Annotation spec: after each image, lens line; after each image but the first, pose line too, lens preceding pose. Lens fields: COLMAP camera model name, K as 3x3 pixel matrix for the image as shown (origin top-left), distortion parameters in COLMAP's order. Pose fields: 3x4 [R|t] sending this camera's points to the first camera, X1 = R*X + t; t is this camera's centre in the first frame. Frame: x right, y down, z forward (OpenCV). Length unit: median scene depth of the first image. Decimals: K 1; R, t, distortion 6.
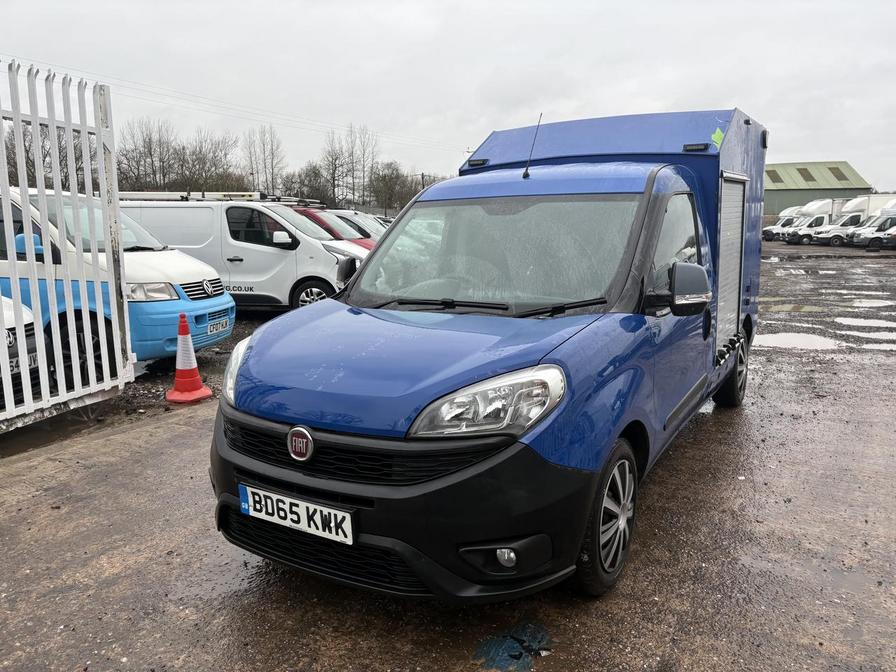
lens RADIAL K [[741.5, 0, 436.9], [0, 741.5, 335.5], [0, 0, 1]] dist [0.042068, -0.099575]
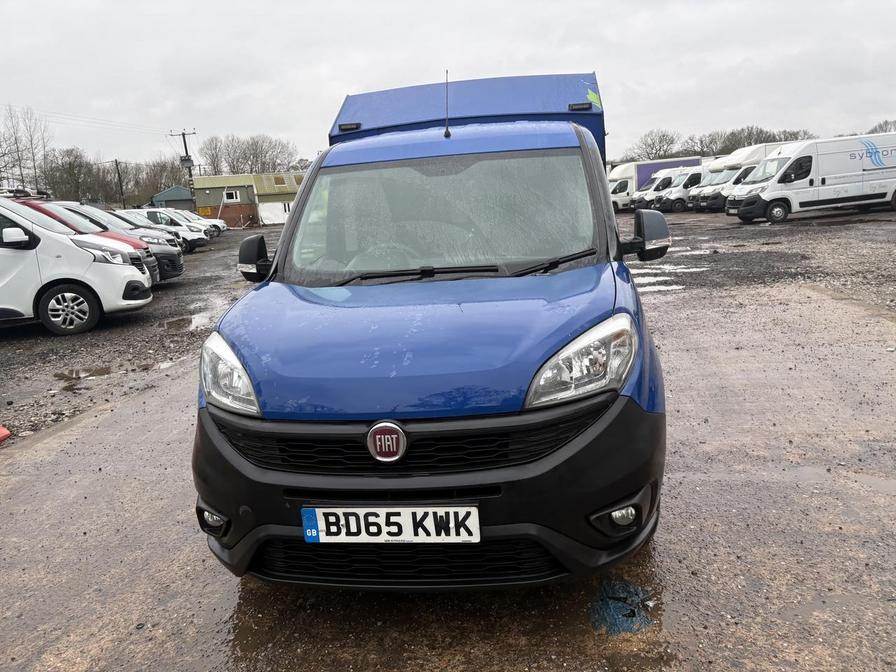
lens RADIAL K [[741.5, 0, 436.9], [0, 741.5, 335.5], [0, 0, 1]] dist [0.042068, -0.099575]
pose [[0.896891, -0.126745, 0.423700, -0.460304], [0.120908, 0.991827, 0.040754, -0.001101], [-0.425403, 0.014677, 0.904885, 0.208193]]
